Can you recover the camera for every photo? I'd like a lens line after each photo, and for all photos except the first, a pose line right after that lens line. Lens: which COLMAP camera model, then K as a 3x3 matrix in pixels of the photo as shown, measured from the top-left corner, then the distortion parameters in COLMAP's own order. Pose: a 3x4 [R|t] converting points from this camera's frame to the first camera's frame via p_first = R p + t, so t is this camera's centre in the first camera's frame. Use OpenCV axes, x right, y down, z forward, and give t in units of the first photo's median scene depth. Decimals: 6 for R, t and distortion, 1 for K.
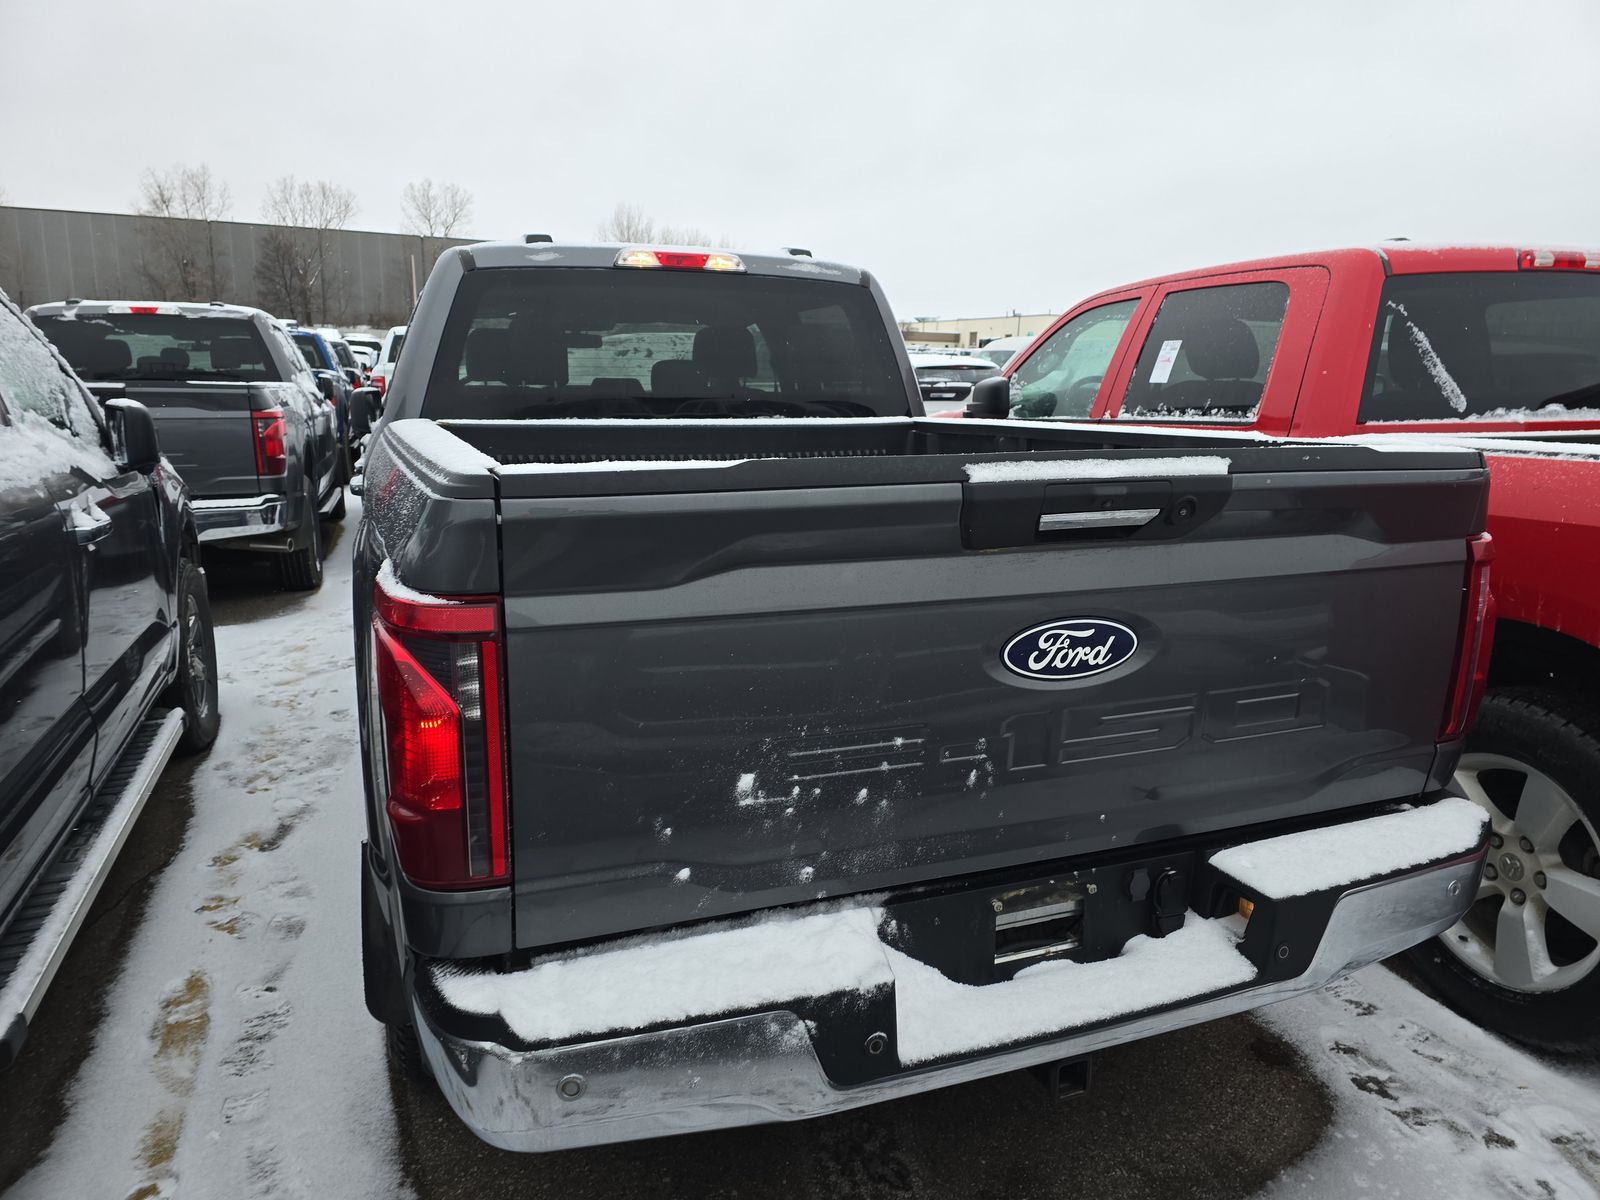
lens RADIAL K [[1086.1, 0, 819.1], [0, 1086.1, 604.0], [0, 0, 1]] dist [0.060864, -0.051032]
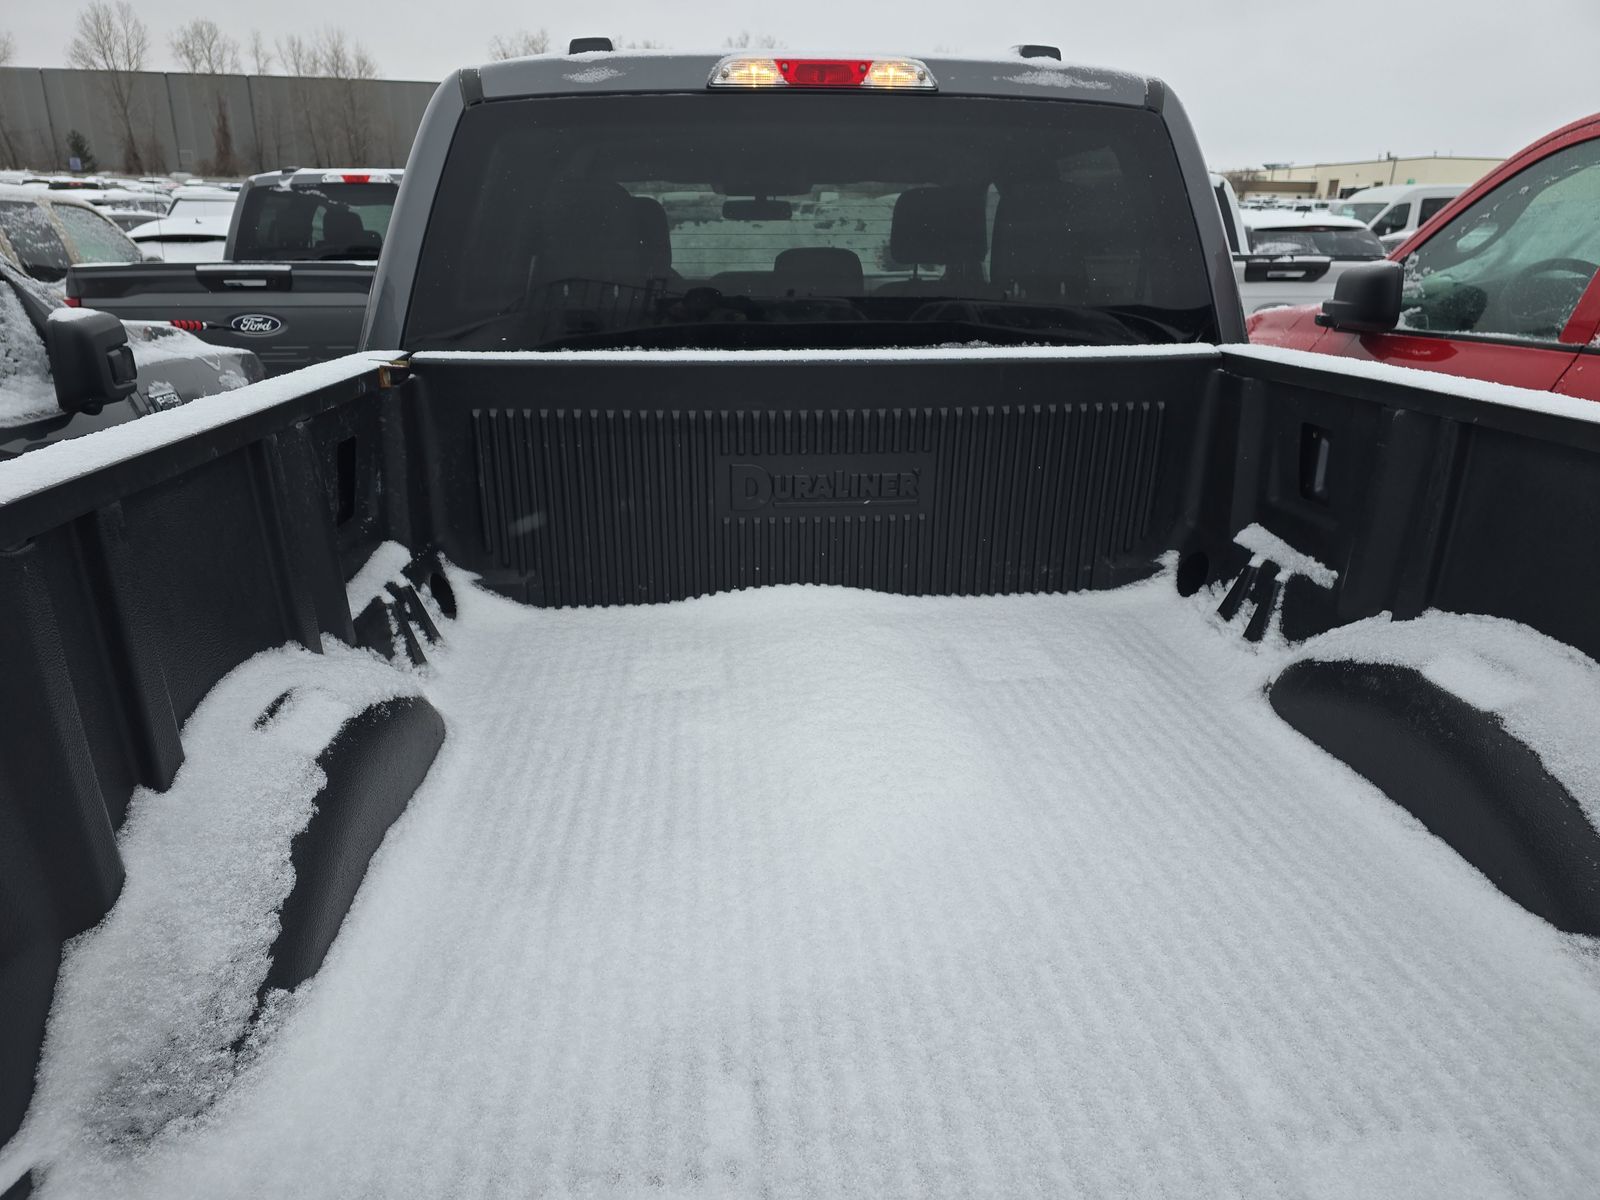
lens RADIAL K [[1086.1, 0, 795.0], [0, 1086.1, 601.8], [0, 0, 1]] dist [0.060864, -0.051032]
pose [[0.957577, 0.087380, -0.274611, 0.047478], [-0.054926, 0.990794, 0.123738, -0.108923], [0.282895, -0.103405, 0.953560, 0.416725]]
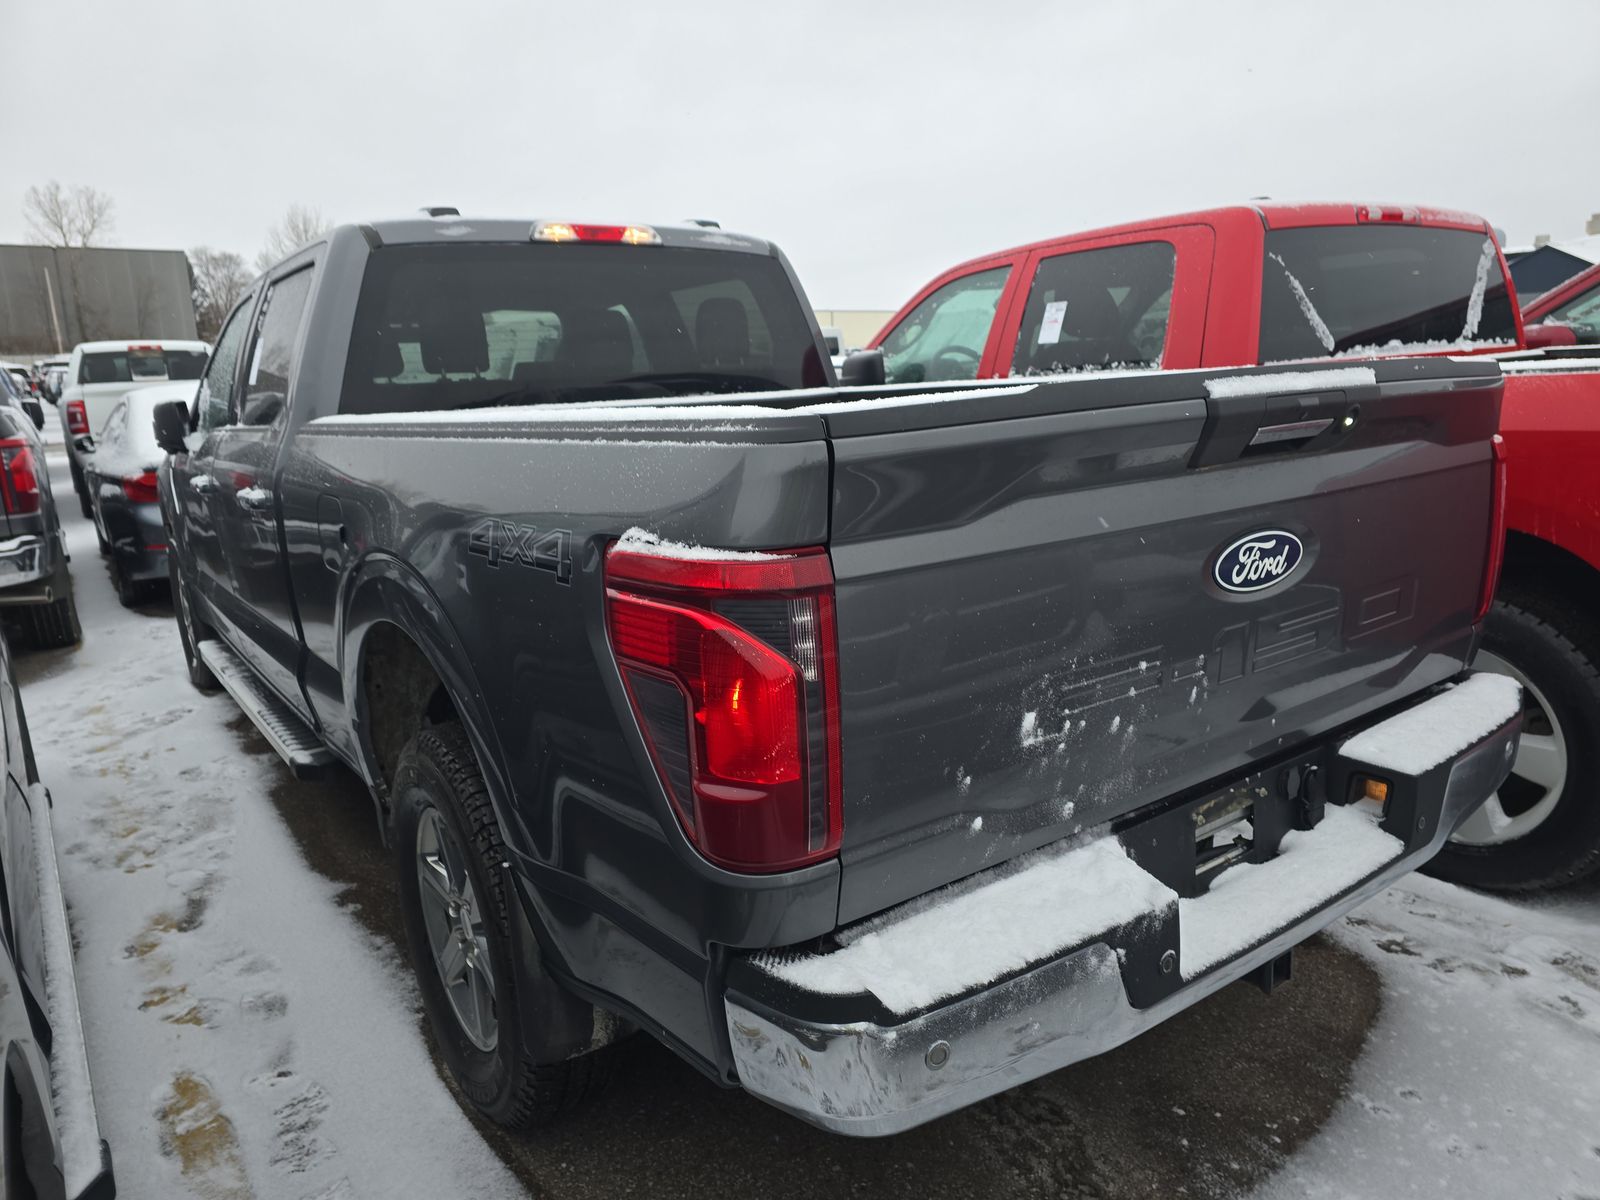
lens RADIAL K [[1086.1, 0, 824.0], [0, 1086.1, 609.0], [0, 0, 1]] dist [0.060864, -0.051032]
pose [[0.965094, -0.107231, 0.238947, -0.204028], [0.105982, 0.994203, 0.018110, 0.011482], [-0.239503, 0.007846, 0.970864, 0.040612]]
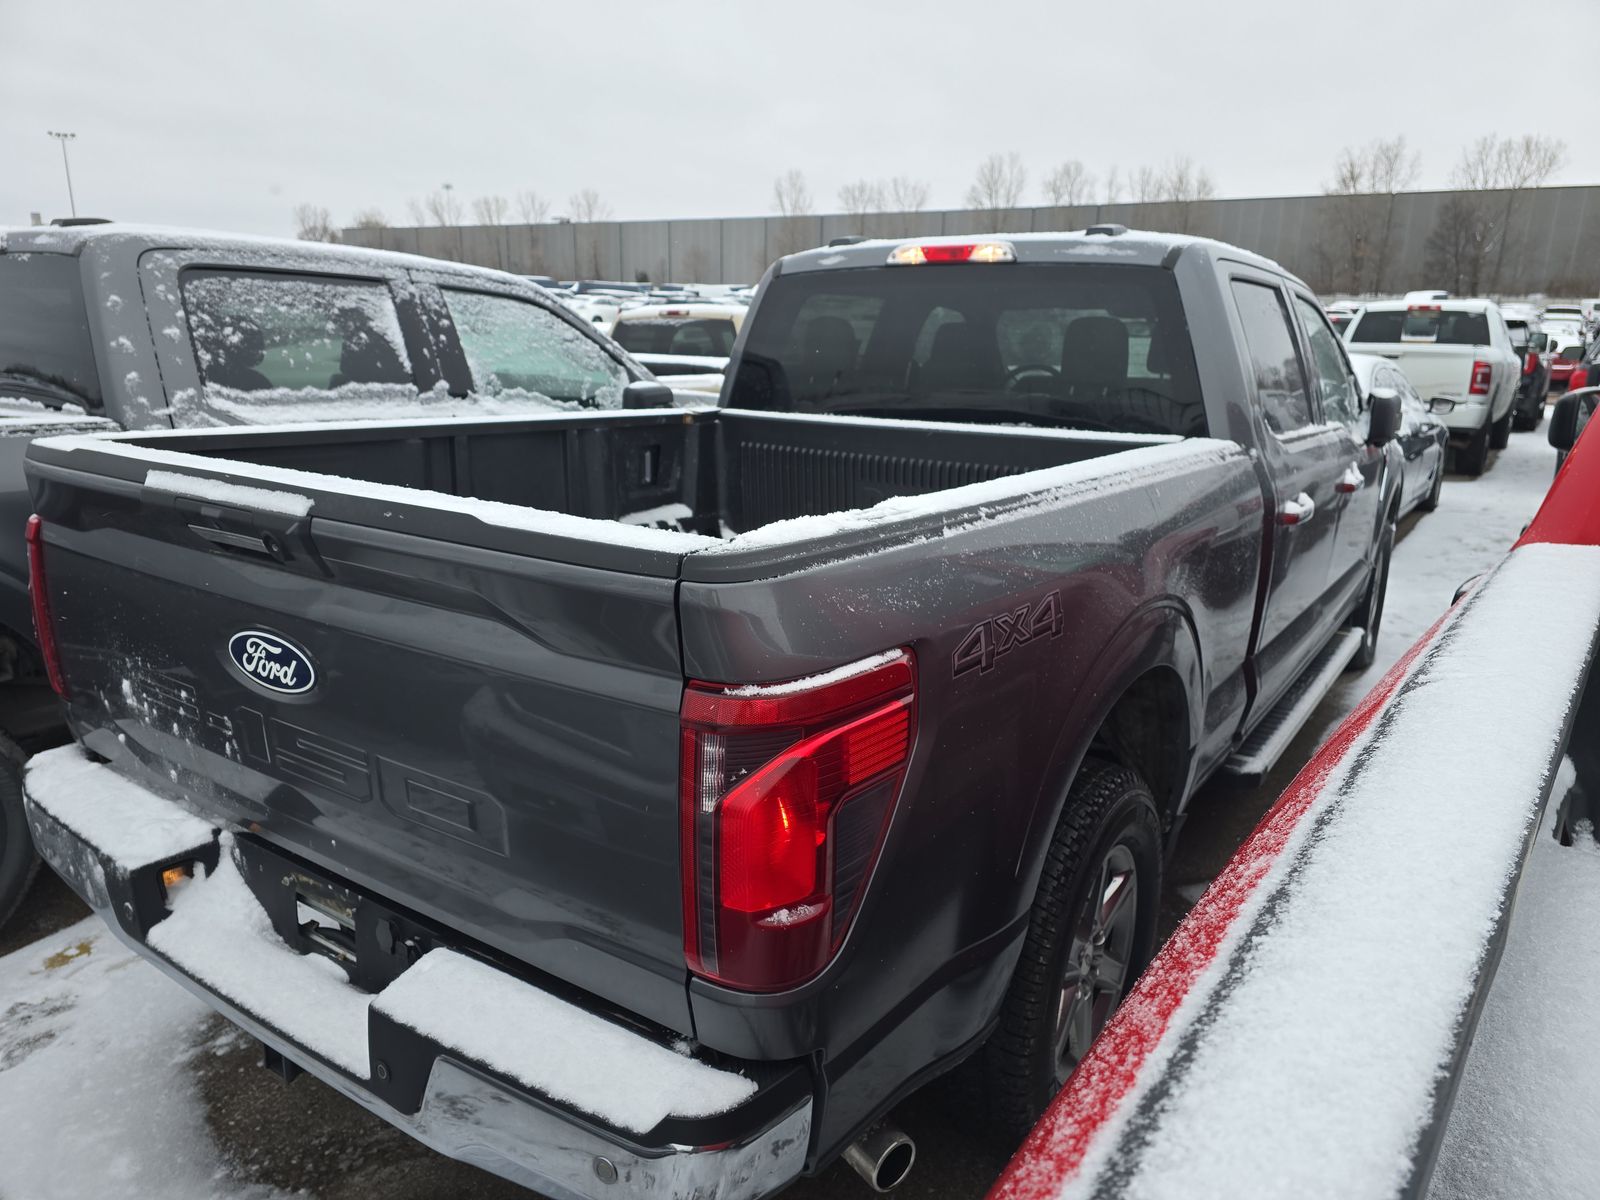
lens RADIAL K [[1086.1, 0, 792.0], [0, 1086.1, 612.0], [0, 0, 1]] dist [0.060864, -0.051032]
pose [[0.549416, 0.208963, -0.808997, 0.646367], [-0.184612, 0.974652, 0.126376, -0.110432], [0.814899, 0.079918, 0.574067, 0.383711]]
